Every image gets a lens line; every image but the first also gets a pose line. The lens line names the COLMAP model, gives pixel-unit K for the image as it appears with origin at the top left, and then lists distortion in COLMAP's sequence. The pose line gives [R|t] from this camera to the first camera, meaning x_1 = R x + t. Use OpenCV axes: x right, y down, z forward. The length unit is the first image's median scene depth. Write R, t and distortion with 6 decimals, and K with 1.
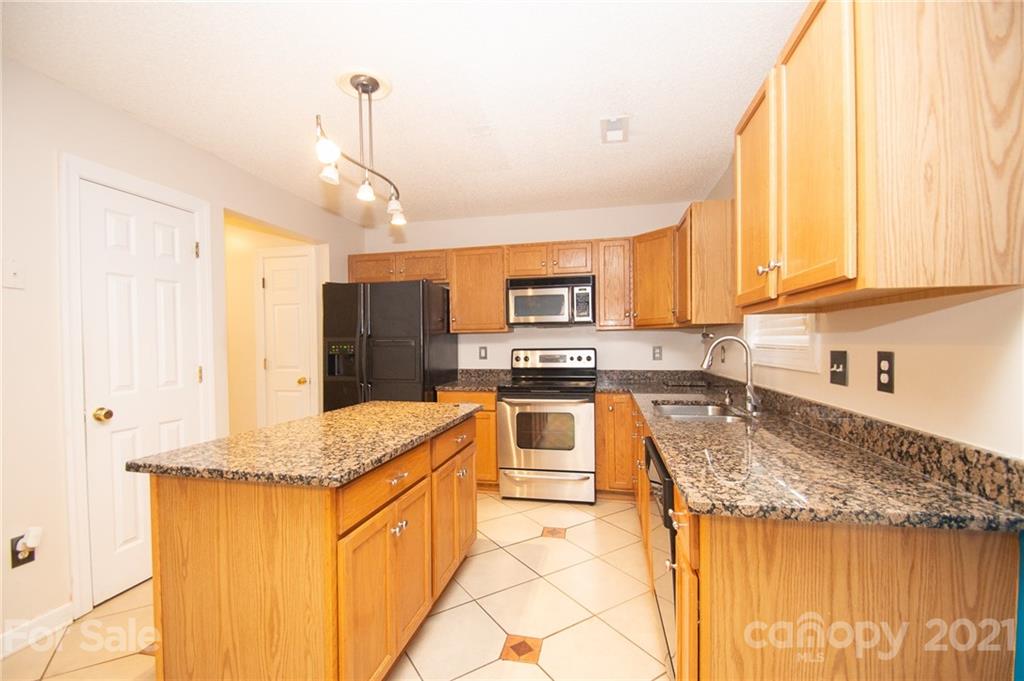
lens RADIAL K [[448.6, 0, 515.2], [0, 448.6, 344.4], [0, 0, 1]] dist [0.004705, -0.005893]
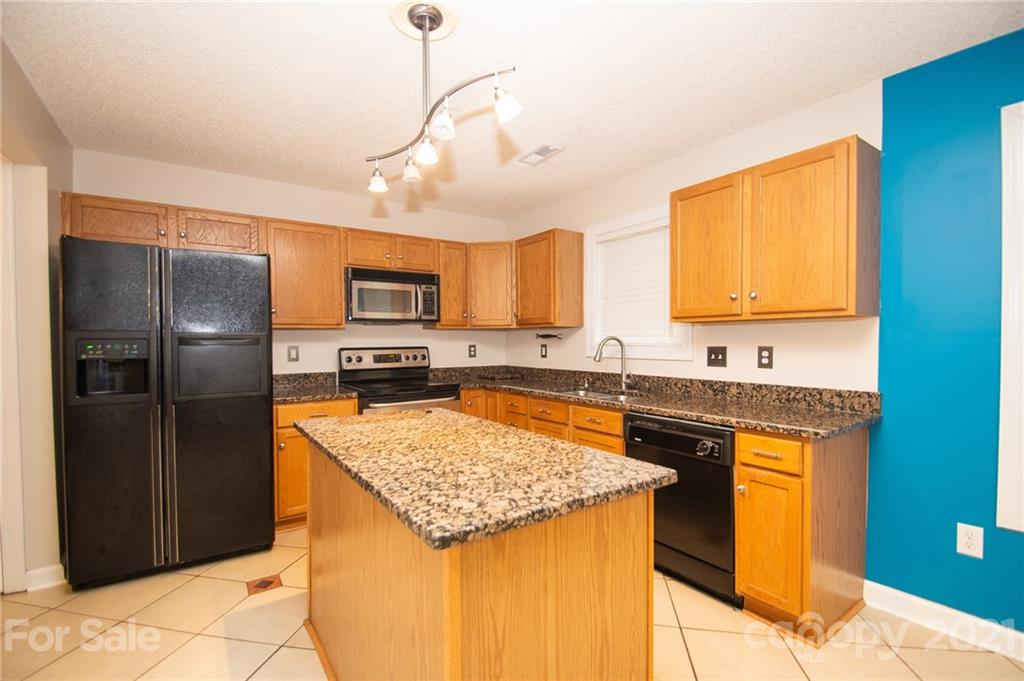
lens RADIAL K [[448.6, 0, 515.6], [0, 448.6, 341.4], [0, 0, 1]] dist [0.004705, -0.005893]
pose [[0.680371, 0.003434, 0.732860, -0.457181], [0.000590, 0.999986, -0.005233, 0.001750], [-0.732868, 0.003993, 0.680360, 0.187892]]
